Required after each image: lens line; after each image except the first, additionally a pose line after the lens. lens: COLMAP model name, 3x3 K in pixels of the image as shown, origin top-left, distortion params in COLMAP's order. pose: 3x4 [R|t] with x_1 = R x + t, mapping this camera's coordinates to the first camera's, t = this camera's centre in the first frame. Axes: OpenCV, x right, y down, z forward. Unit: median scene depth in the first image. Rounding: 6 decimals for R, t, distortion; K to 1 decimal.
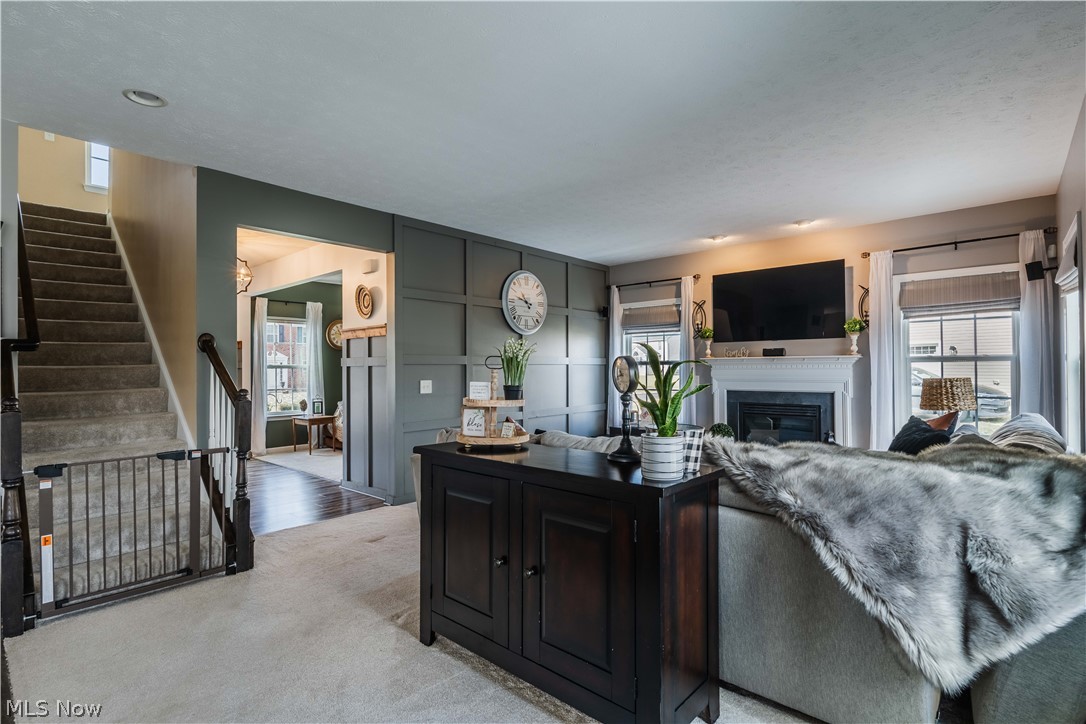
lens RADIAL K [[518.8, 0, 543.0], [0, 518.8, 362.0], [0, 0, 1]] dist [0.000812, 0.000093]
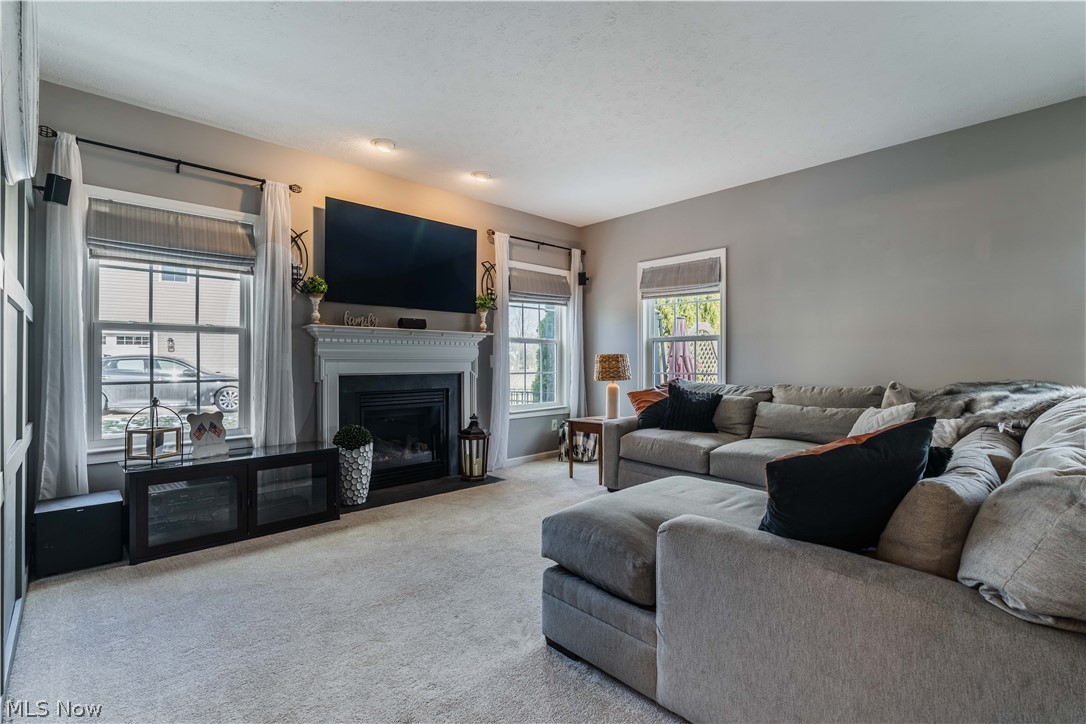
lens RADIAL K [[501.4, 0, 543.0], [0, 501.4, 362.0], [0, 0, 1]] dist [-0.003396, -0.000523]
pose [[0.073759, 0.007961, 0.997244, -0.297761], [-0.011123, 0.999913, -0.007159, 0.043115], [-0.997214, -0.010564, 0.073841, 0.766328]]
